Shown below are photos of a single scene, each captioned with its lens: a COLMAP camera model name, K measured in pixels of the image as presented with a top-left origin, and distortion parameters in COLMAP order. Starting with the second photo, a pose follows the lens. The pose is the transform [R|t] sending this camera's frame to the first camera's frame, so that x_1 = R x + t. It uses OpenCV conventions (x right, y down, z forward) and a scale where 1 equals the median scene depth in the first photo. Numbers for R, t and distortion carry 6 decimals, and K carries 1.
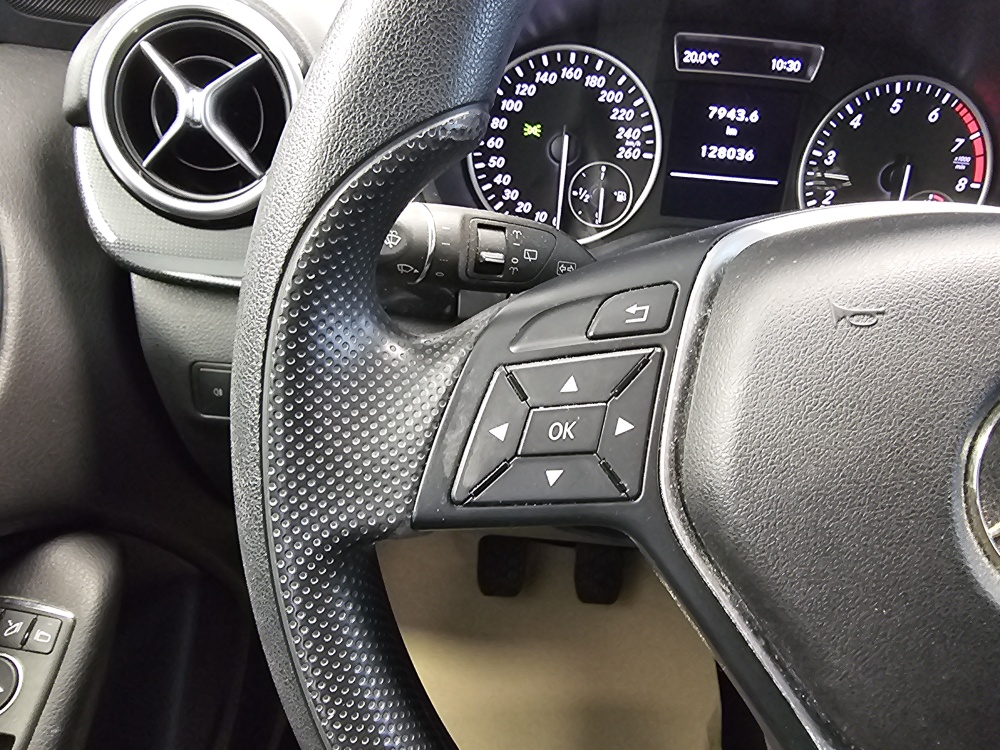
lens RADIAL K [[696.8, 0, 493.6], [0, 696.8, 372.9], [0, 0, 1]] dist [0.005272, -0.006440]
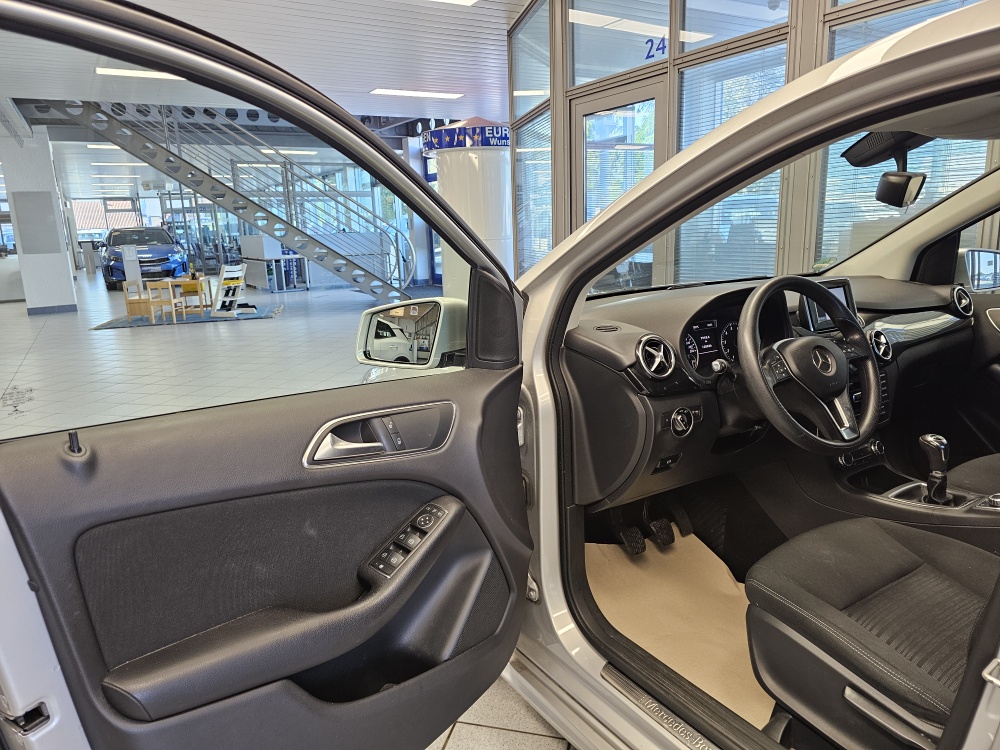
lens RADIAL K [[683.4, 0, 501.3], [0, 683.4, 364.5], [0, 0, 1]] dist [0.053642, -0.054820]
pose [[0.829646, -0.216624, 0.514550, -2.872285], [0.381455, 0.892921, -0.239132, 0.294487], [-0.407651, 0.394672, 0.823441, -1.853404]]
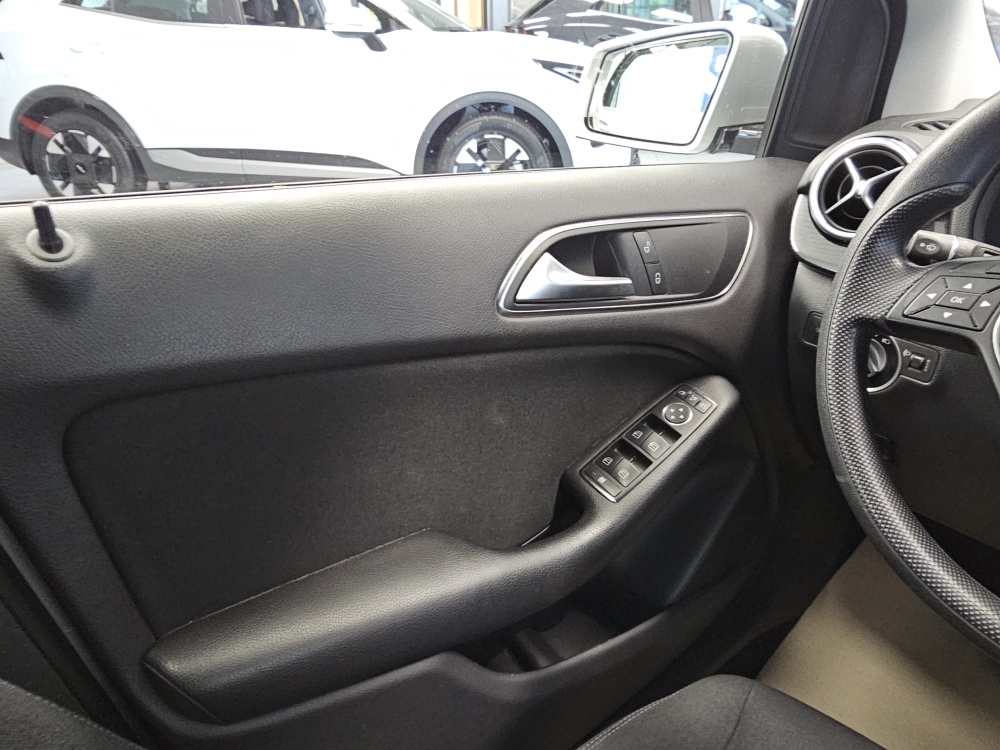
lens RADIAL K [[696.8, 0, 500.6], [0, 696.8, 364.8], [0, 0, 1]] dist [0.005272, -0.006440]
pose [[0.655347, 0.256687, -0.710375, 0.373321], [-0.367241, 0.930122, -0.002703, 0.394211], [0.660041, 0.262650, 0.703818, -0.806556]]
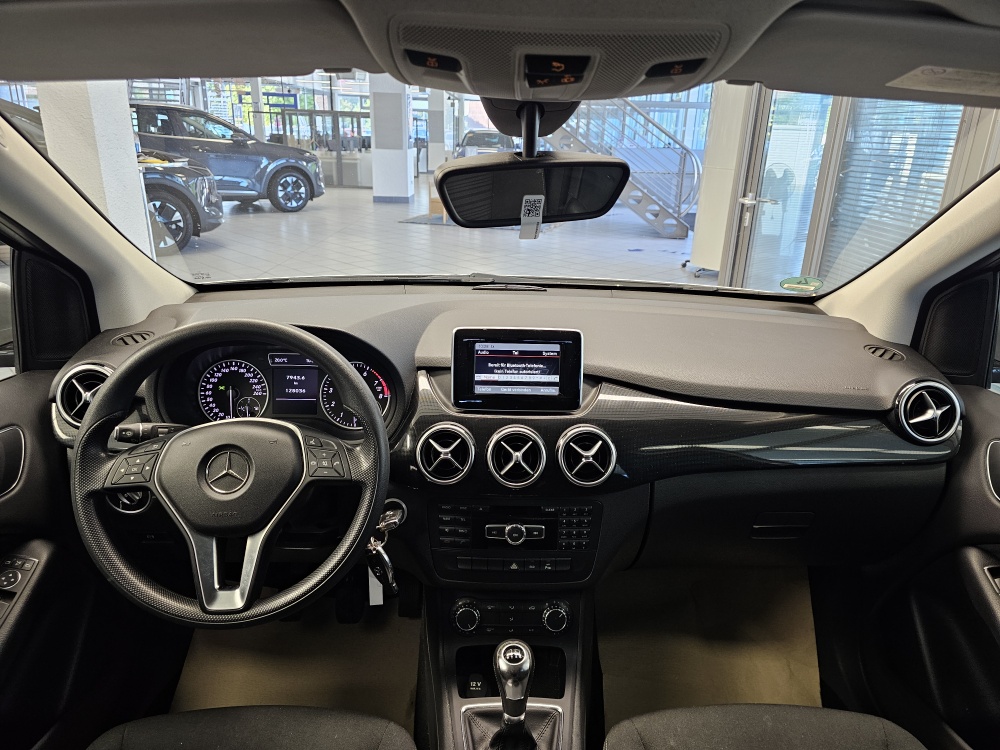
lens RADIAL K [[683.4, 0, 513.6], [0, 683.4, 376.8], [0, 0, 1]] dist [0.053642, -0.054820]
pose [[0.997449, -0.064272, 0.031065, 1.168397], [0.069609, 0.972183, -0.223641, 0.317309], [-0.015827, 0.225233, 0.974176, -1.769081]]
